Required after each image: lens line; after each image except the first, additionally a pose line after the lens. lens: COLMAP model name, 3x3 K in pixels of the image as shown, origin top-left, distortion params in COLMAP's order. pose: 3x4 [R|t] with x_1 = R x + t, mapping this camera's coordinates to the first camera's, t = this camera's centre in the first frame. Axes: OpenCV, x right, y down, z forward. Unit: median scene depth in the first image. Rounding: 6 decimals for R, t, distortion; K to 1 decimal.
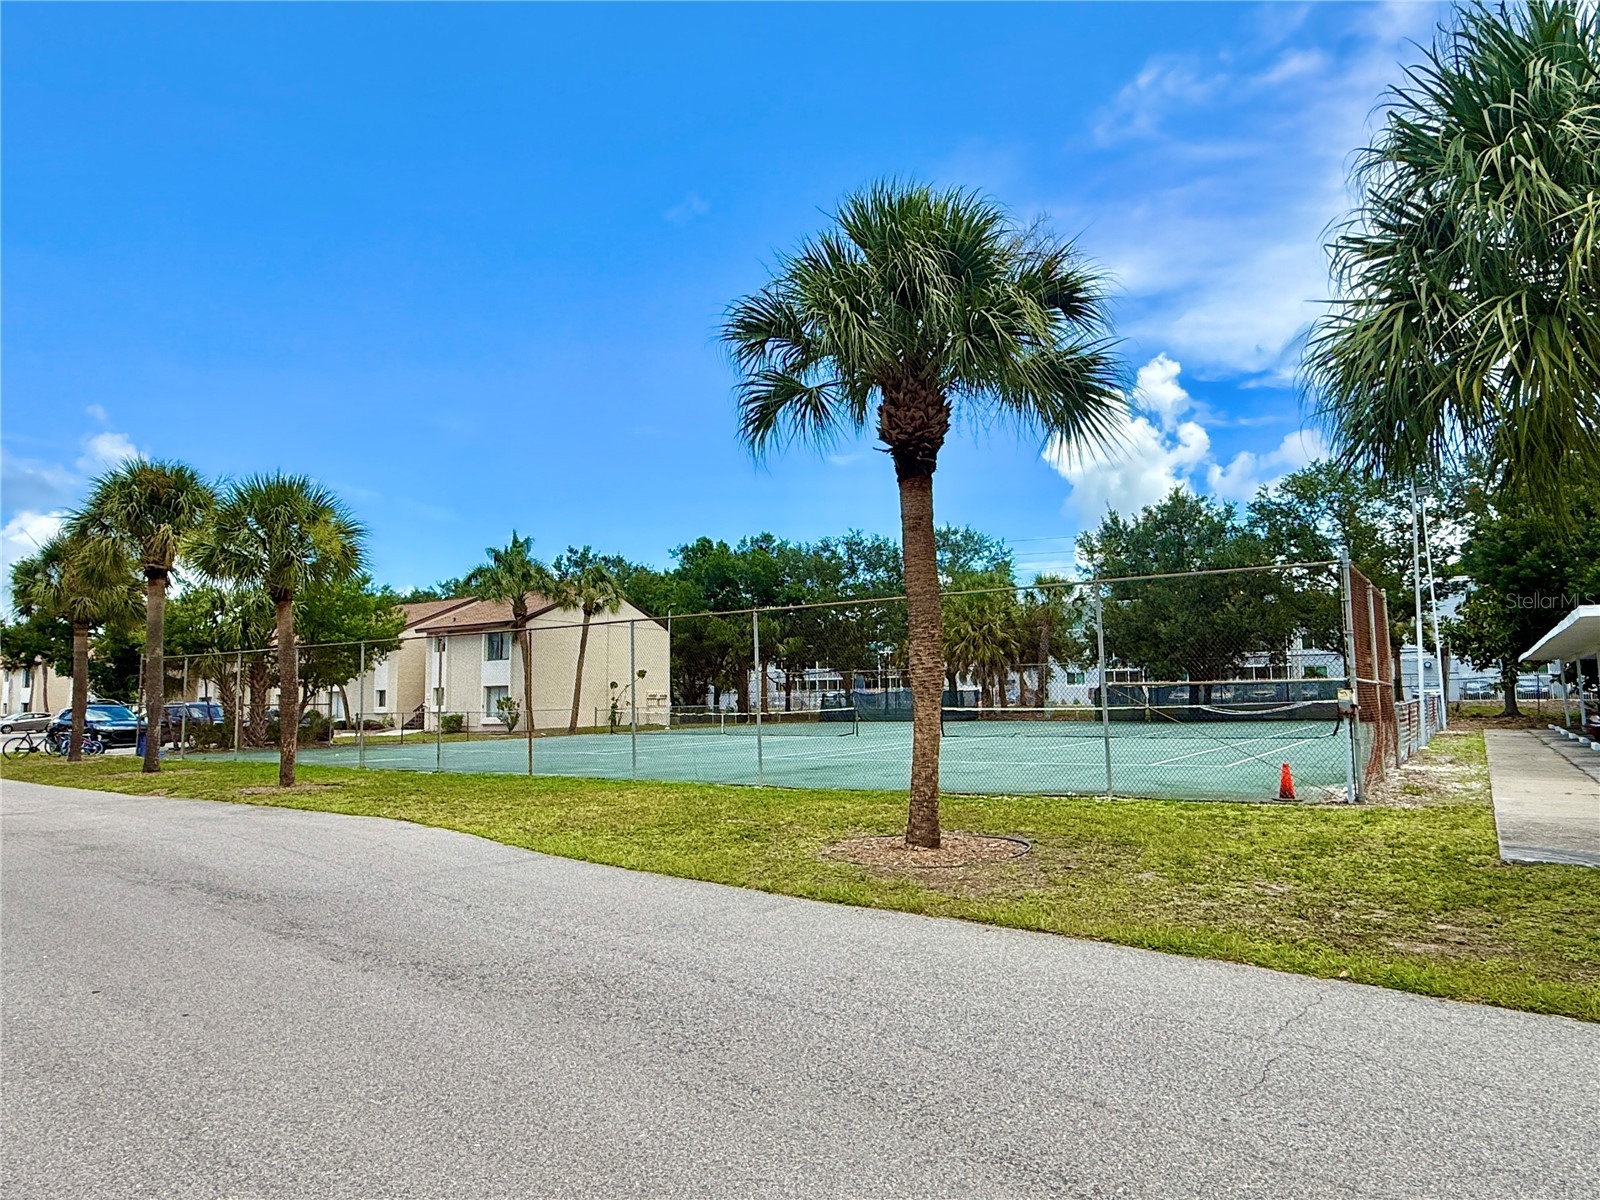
lens RADIAL K [[961.9, 0, 800.0], [0, 961.9, 600.0], [0, 0, 1]] dist [0.002019, 0.000200]
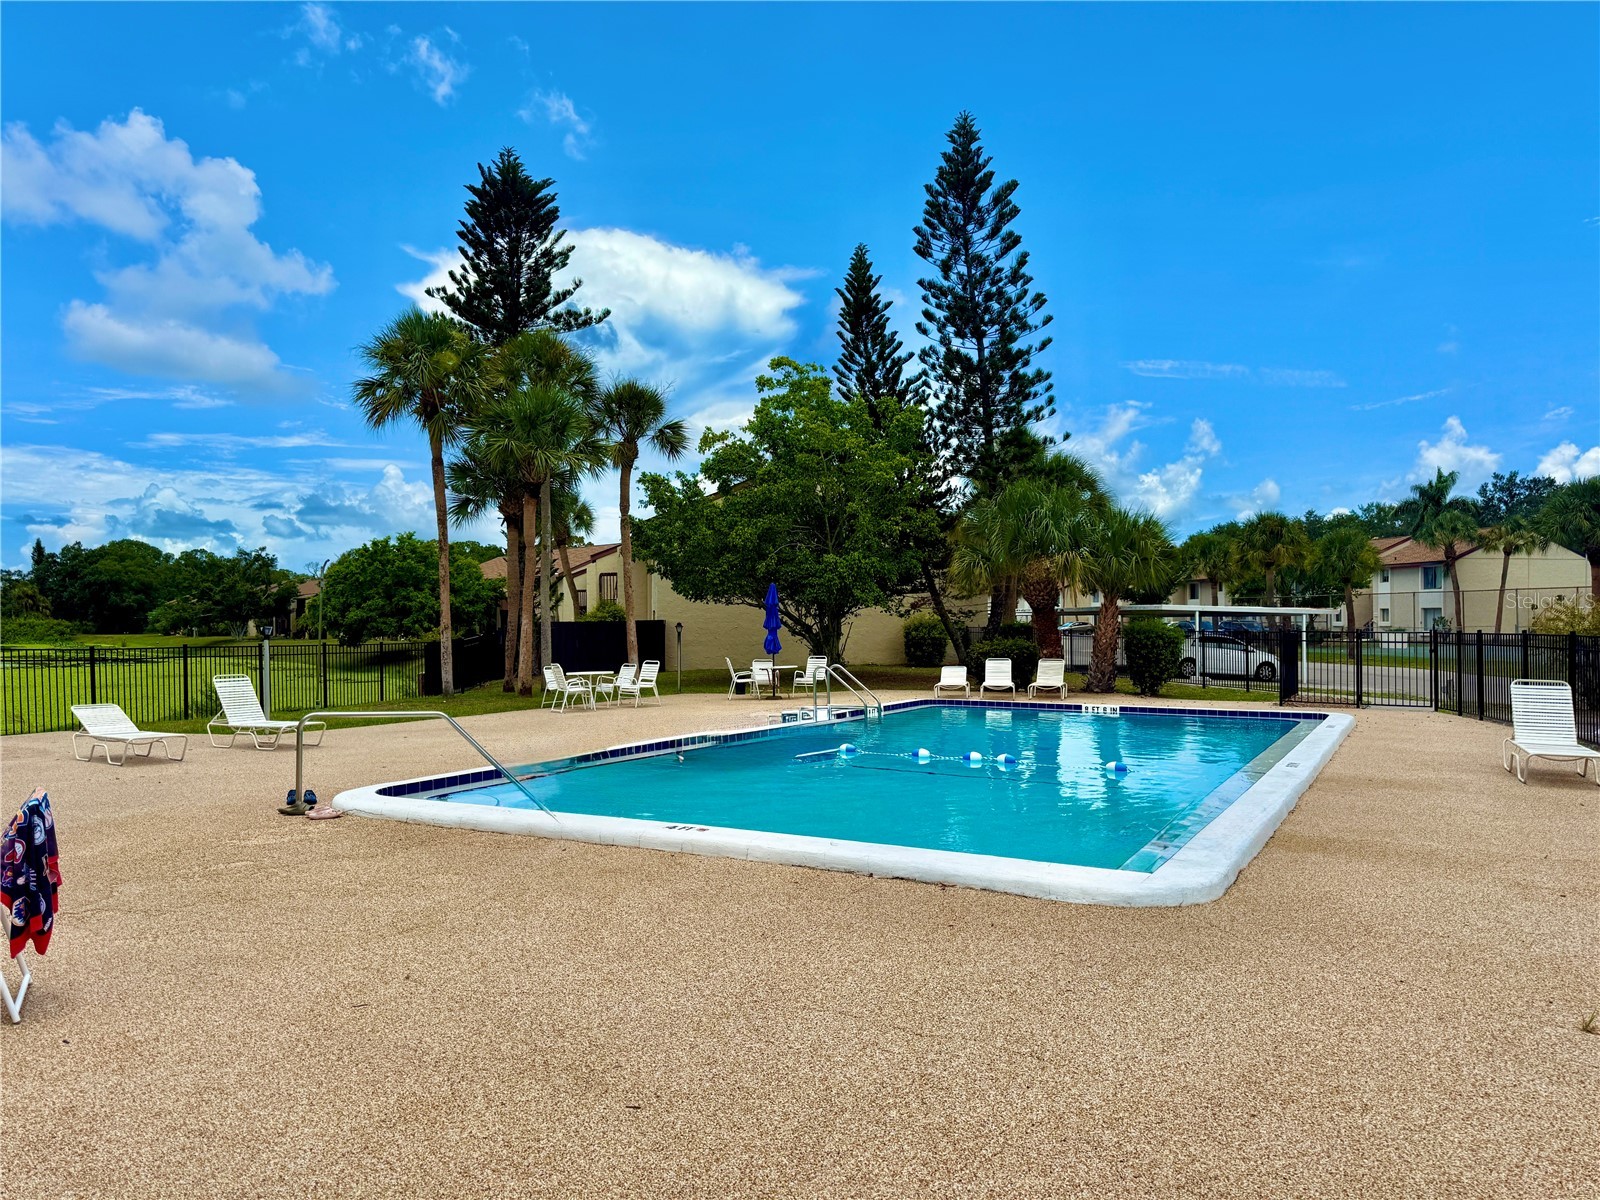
lens RADIAL K [[1123.9, 0, 800.0], [0, 1123.9, 600.0], [0, 0, 1]] dist [0.145650, -0.259504]
pose [[0.703246, 0.005393, -0.710926, 0.201693], [0.061682, 0.995738, 0.068570, -0.085827], [0.708266, -0.092073, 0.699916, -0.742058]]
